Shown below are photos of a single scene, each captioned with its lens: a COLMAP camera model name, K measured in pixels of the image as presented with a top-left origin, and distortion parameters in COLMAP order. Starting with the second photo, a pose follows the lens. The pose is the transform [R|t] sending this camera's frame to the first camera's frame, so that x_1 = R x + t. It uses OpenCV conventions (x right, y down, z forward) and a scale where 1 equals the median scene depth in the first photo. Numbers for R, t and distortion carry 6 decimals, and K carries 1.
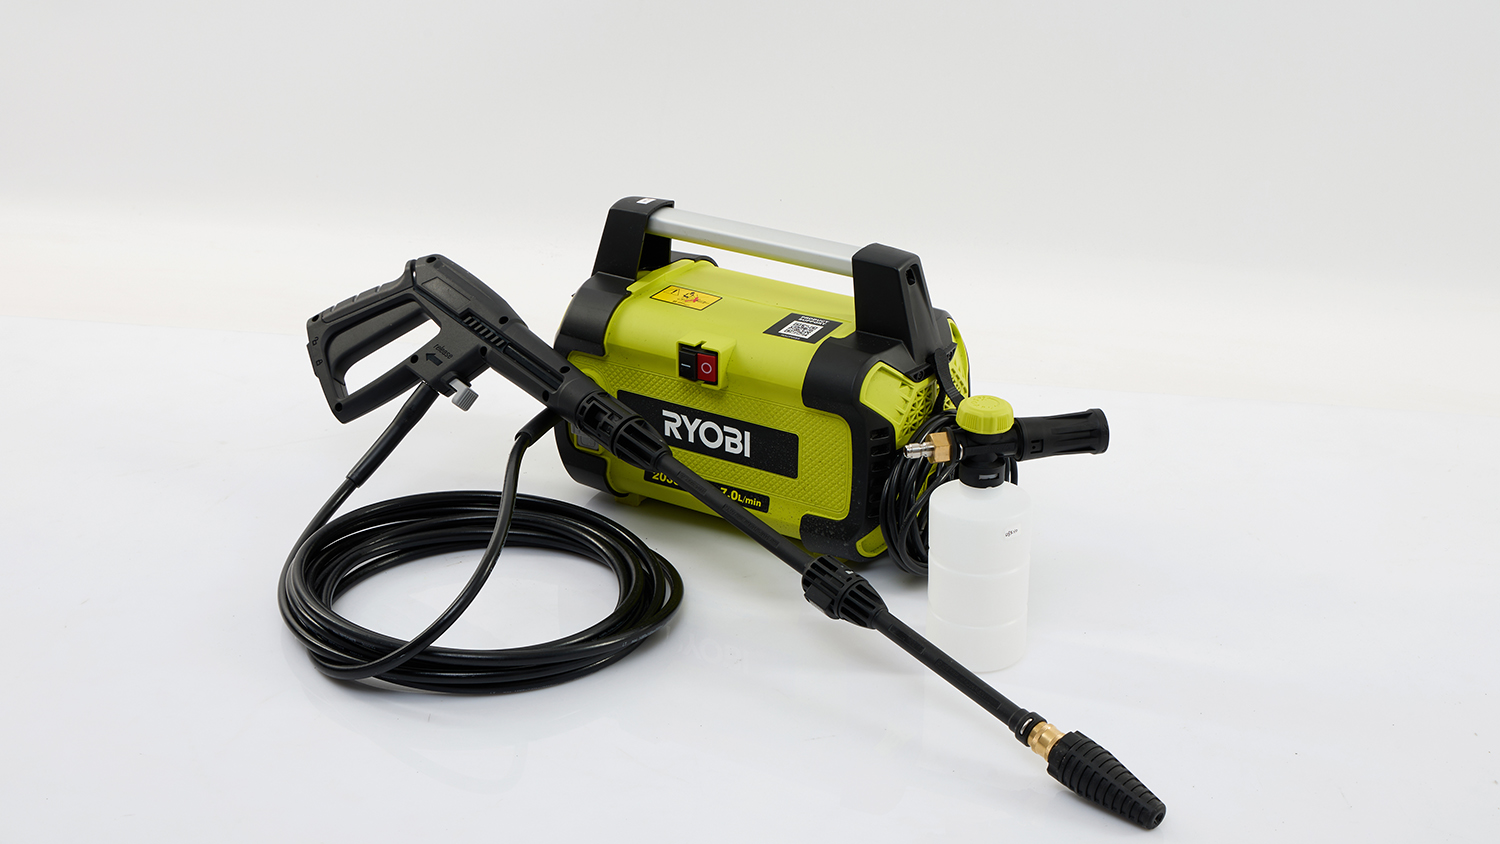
lens RADIAL K [[2494.7, 0, 750.0], [0, 2494.7, 422.0], [0, 0, 1]] dist [-0.025712, -0.028511]
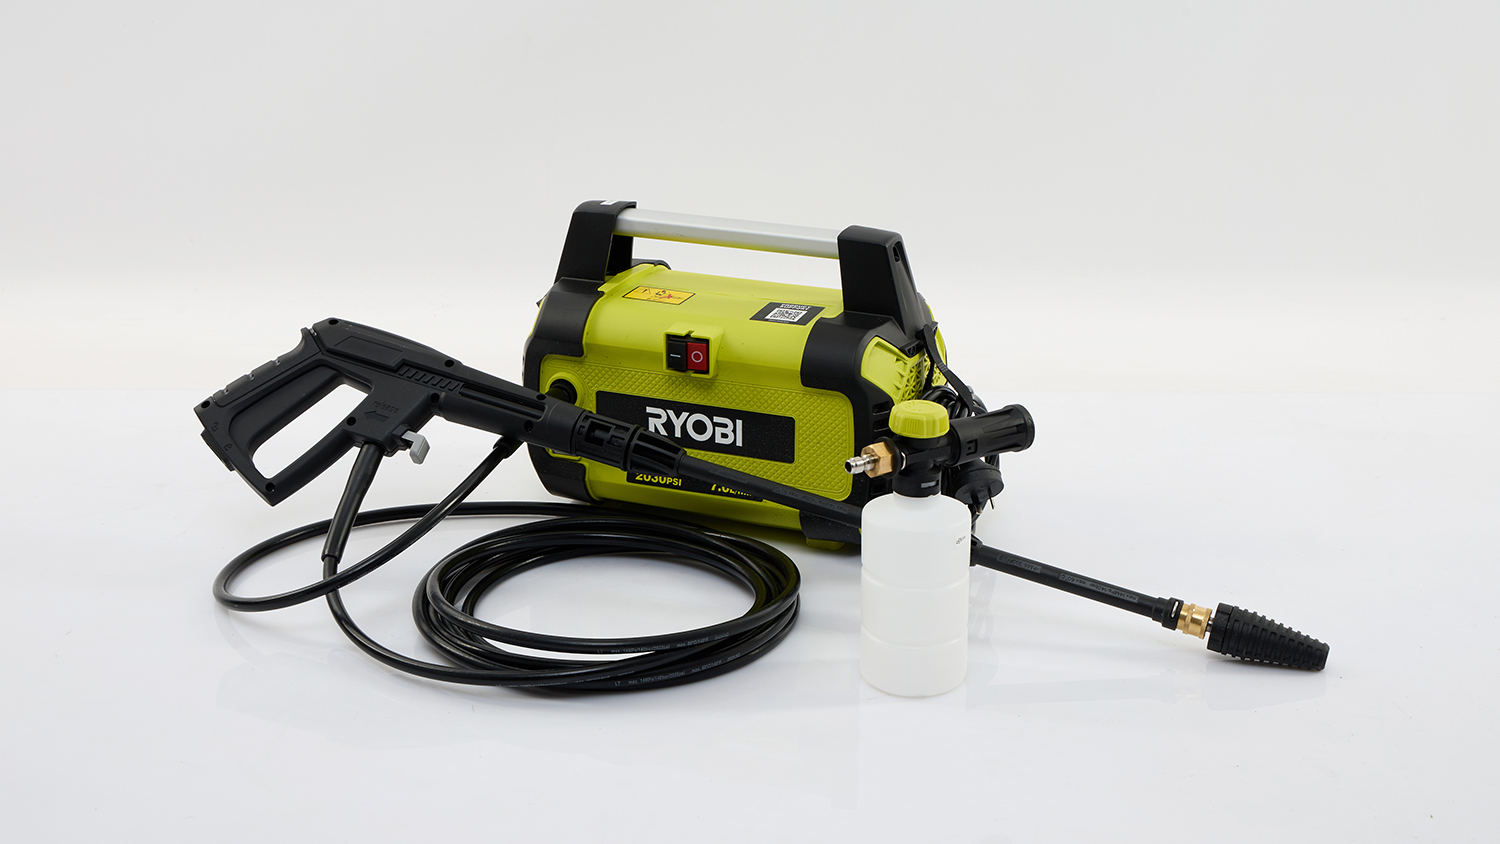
lens RADIAL K [[2494.7, 0, 750.0], [0, 2494.7, 422.0], [0, 0, 1]] dist [-0.025712, -0.028511]
pose [[0.988621, -0.055216, 0.139929, -0.134953], [0.065320, 0.995499, -0.068672, 0.072708], [-0.135507, 0.077031, 0.987777, 0.019727]]
